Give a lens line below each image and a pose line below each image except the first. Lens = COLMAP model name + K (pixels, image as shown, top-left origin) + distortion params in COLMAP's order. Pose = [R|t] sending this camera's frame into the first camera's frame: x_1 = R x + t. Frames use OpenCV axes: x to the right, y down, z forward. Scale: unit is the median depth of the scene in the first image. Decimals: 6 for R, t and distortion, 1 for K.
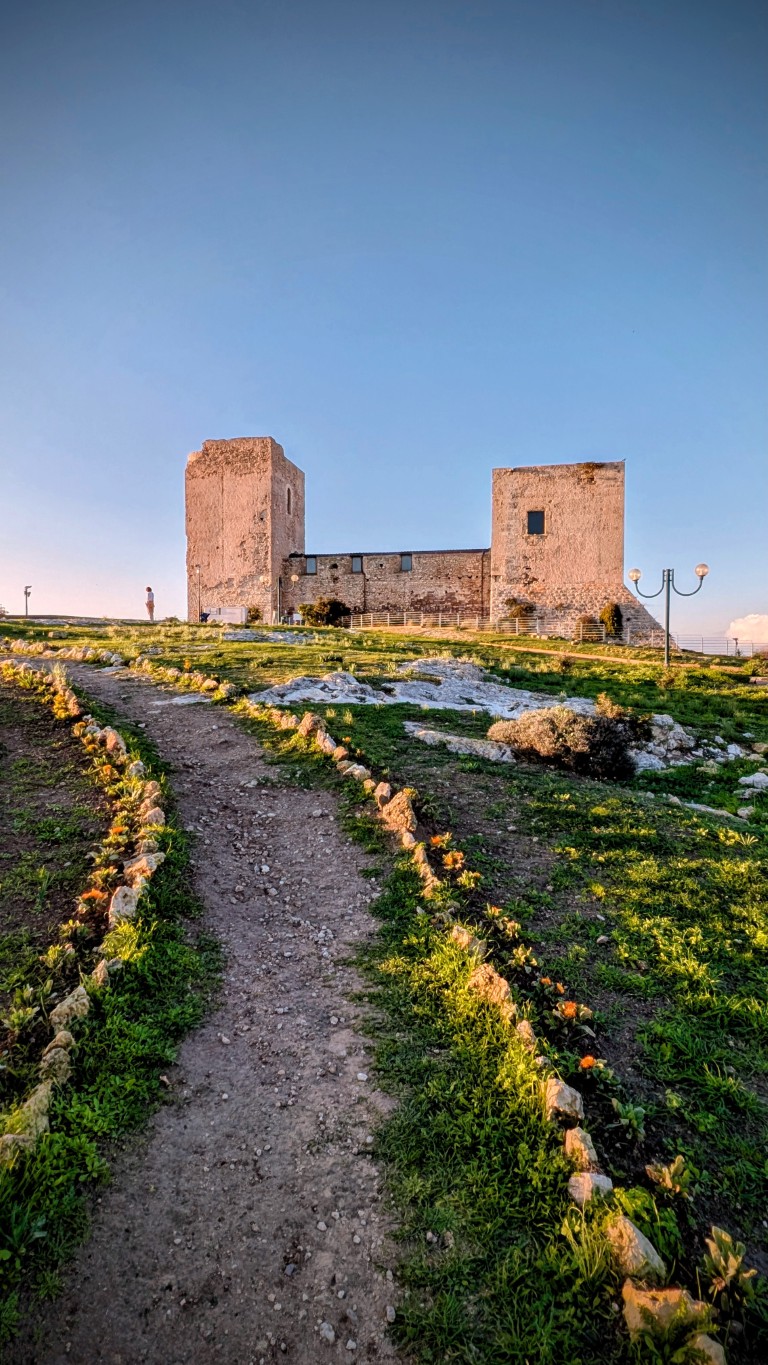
lens RADIAL K [[660.7, 0, 385.8], [0, 660.7, 676.3], [0, 0, 1]] dist [-0.003905, 0.000000]
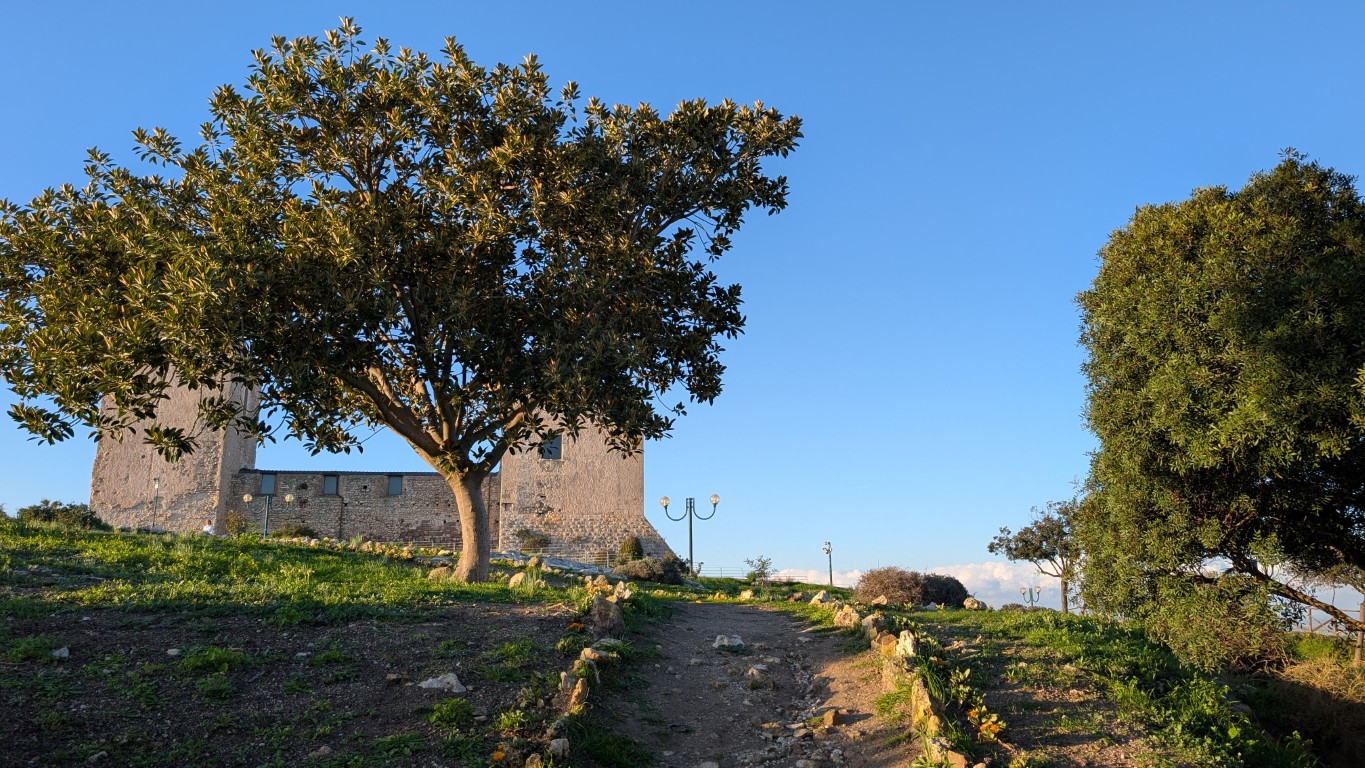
lens RADIAL K [[959.9, 0, 681.7], [0, 959.9, 376.2], [0, 0, 1]] dist [-0.002957, -0.012997]
pose [[0.921709, 0.078782, 0.379797, -0.111684], [0.032937, 0.959723, -0.279009, 0.046748], [-0.386481, 0.269675, 0.881991, -0.249068]]
